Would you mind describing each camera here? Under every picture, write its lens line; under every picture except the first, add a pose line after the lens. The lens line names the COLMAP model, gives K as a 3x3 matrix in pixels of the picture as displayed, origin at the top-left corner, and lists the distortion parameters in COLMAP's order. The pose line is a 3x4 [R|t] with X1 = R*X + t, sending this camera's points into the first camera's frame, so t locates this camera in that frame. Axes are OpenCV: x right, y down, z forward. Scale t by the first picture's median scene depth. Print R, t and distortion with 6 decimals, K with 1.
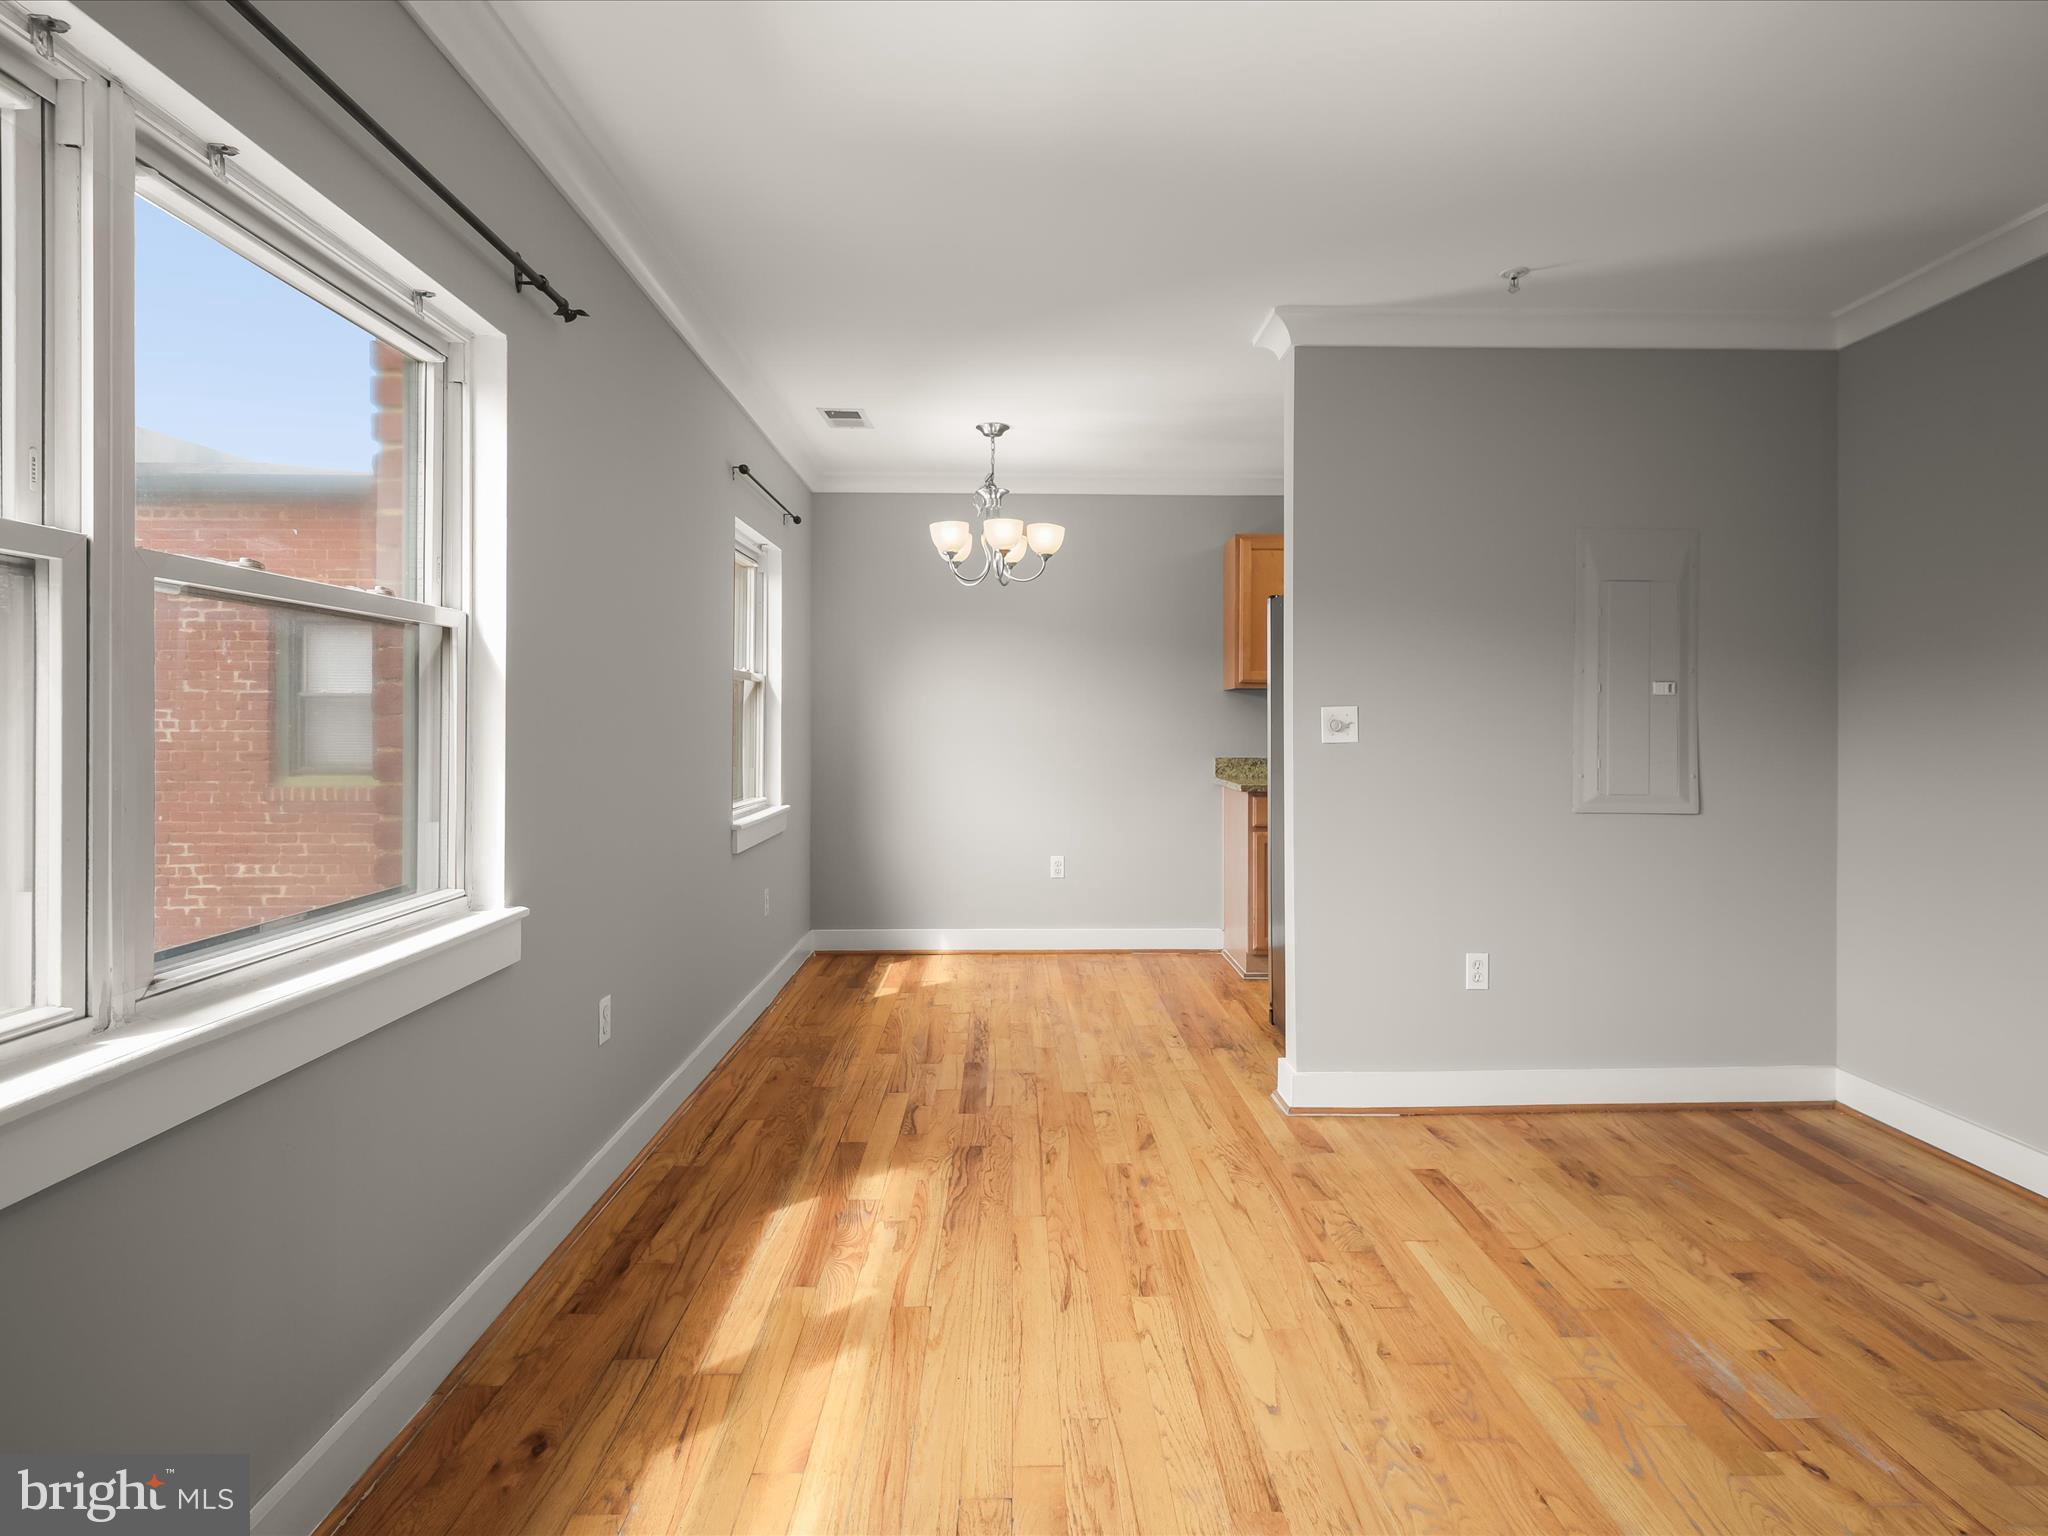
lens RADIAL K [[1065.5, 0, 1049.9], [0, 1065.5, 727.1], [0, 0, 1]] dist [0.035497, -0.022873]
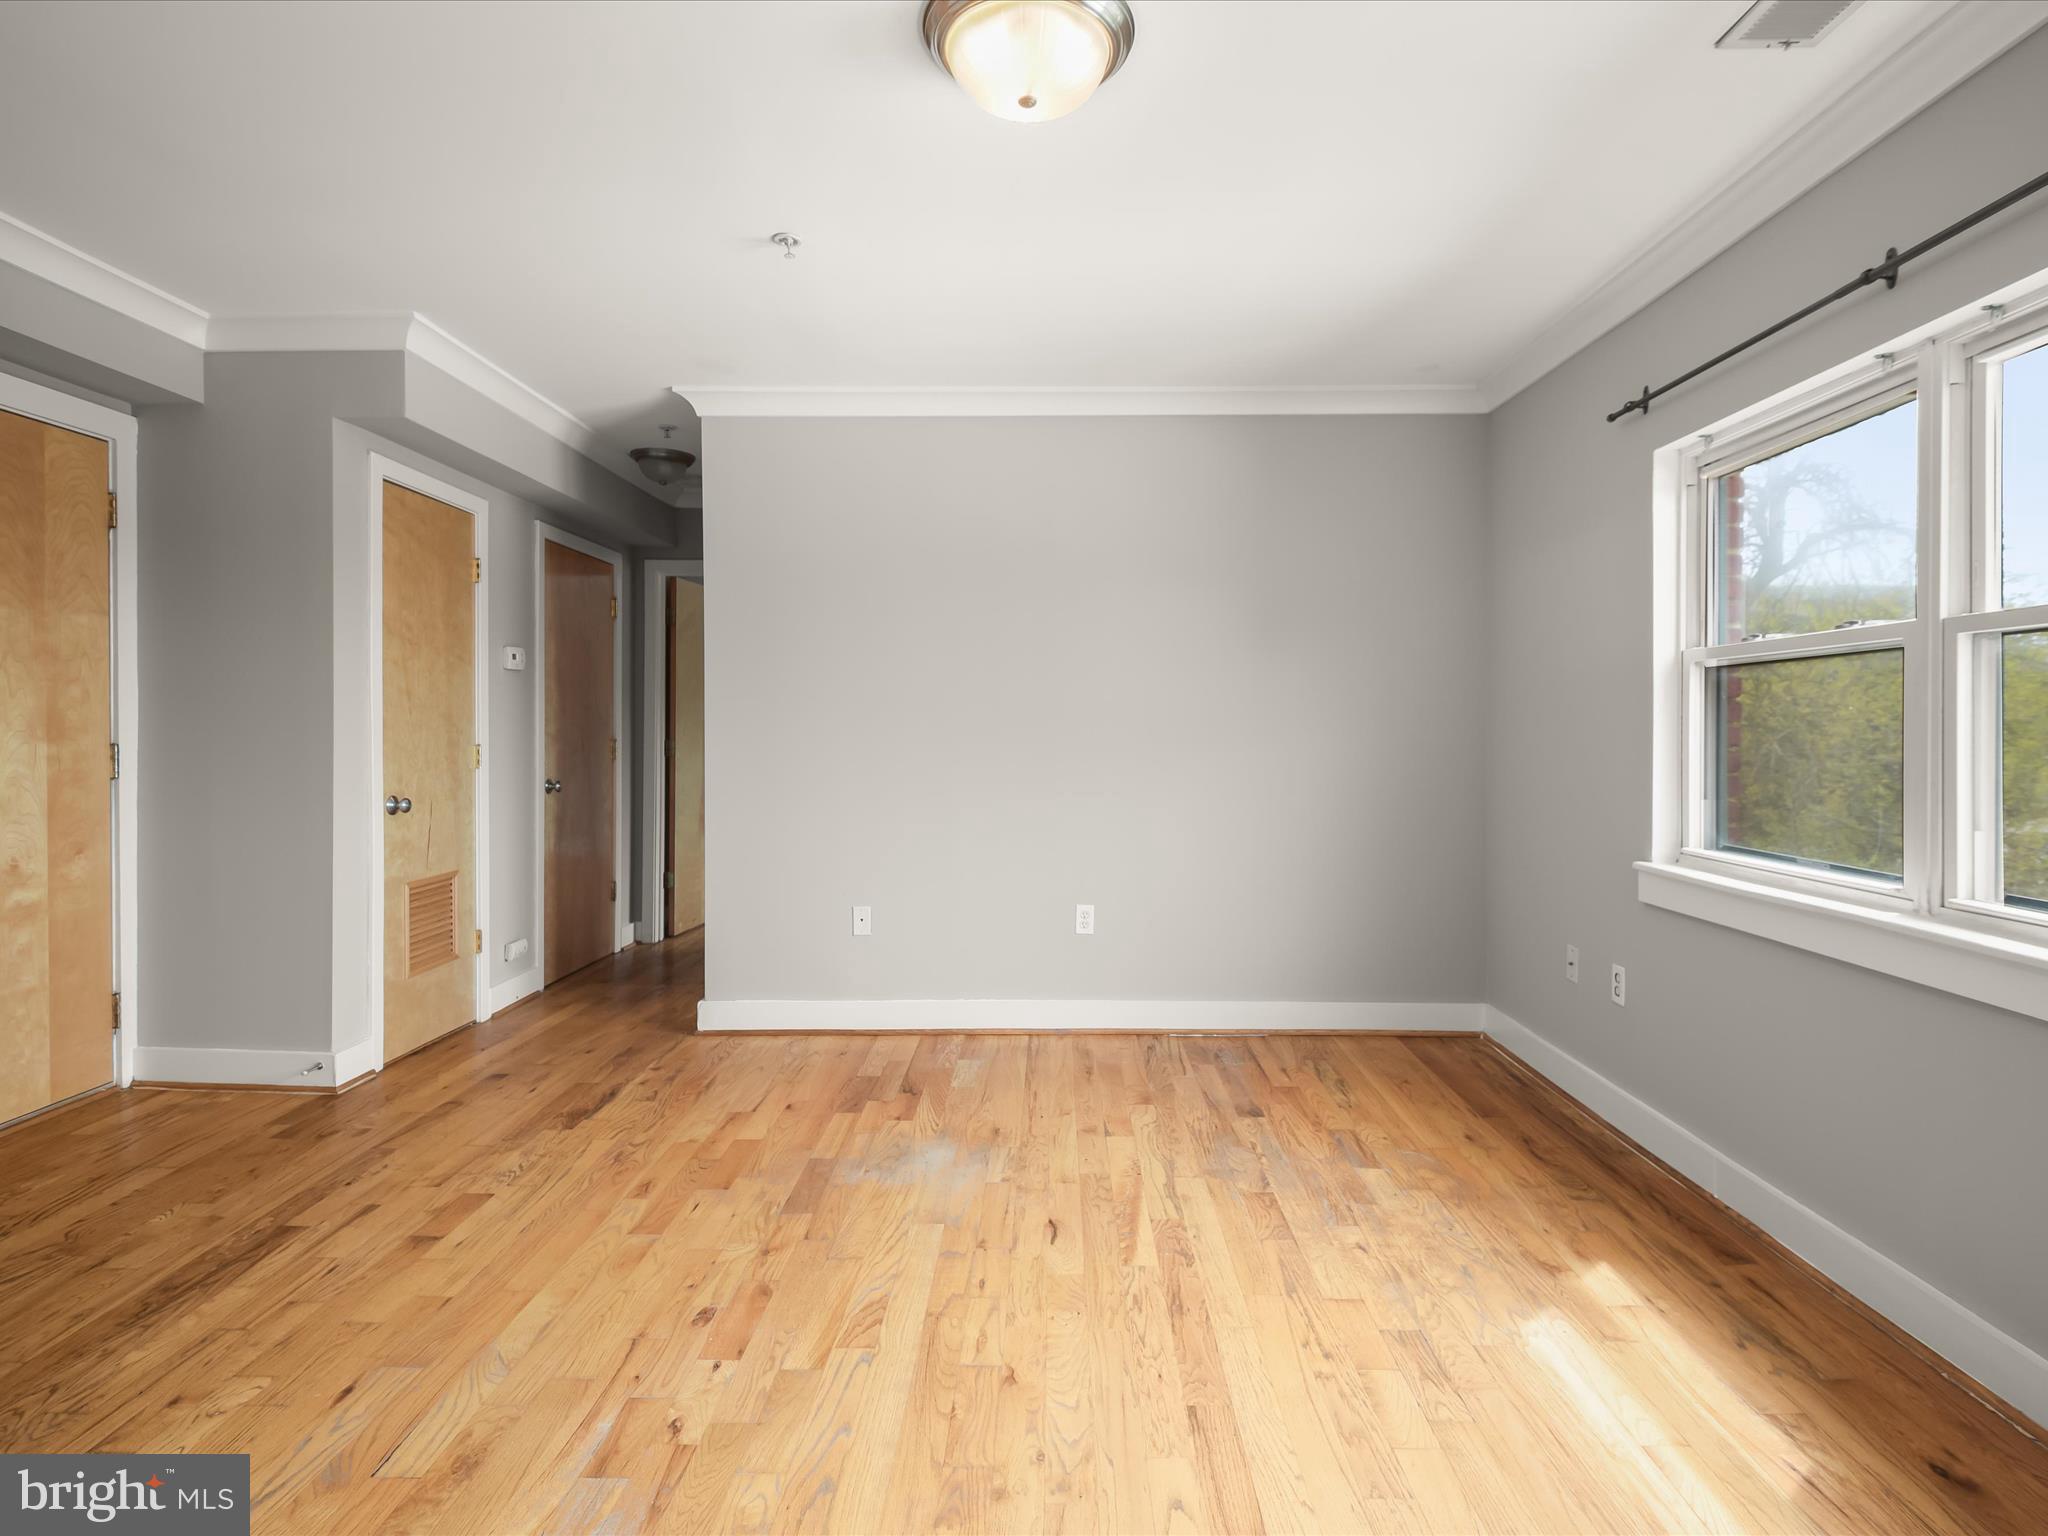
lens RADIAL K [[1065.5, 0, 1049.9], [0, 1065.5, 727.1], [0, 0, 1]] dist [0.035497, -0.022873]
pose [[-0.999167, -0.005747, 0.040414, 0.162454], [-0.005687, 0.999983, 0.001583, -0.001437], [-0.040422, 0.001352, -0.999182, 1.098443]]
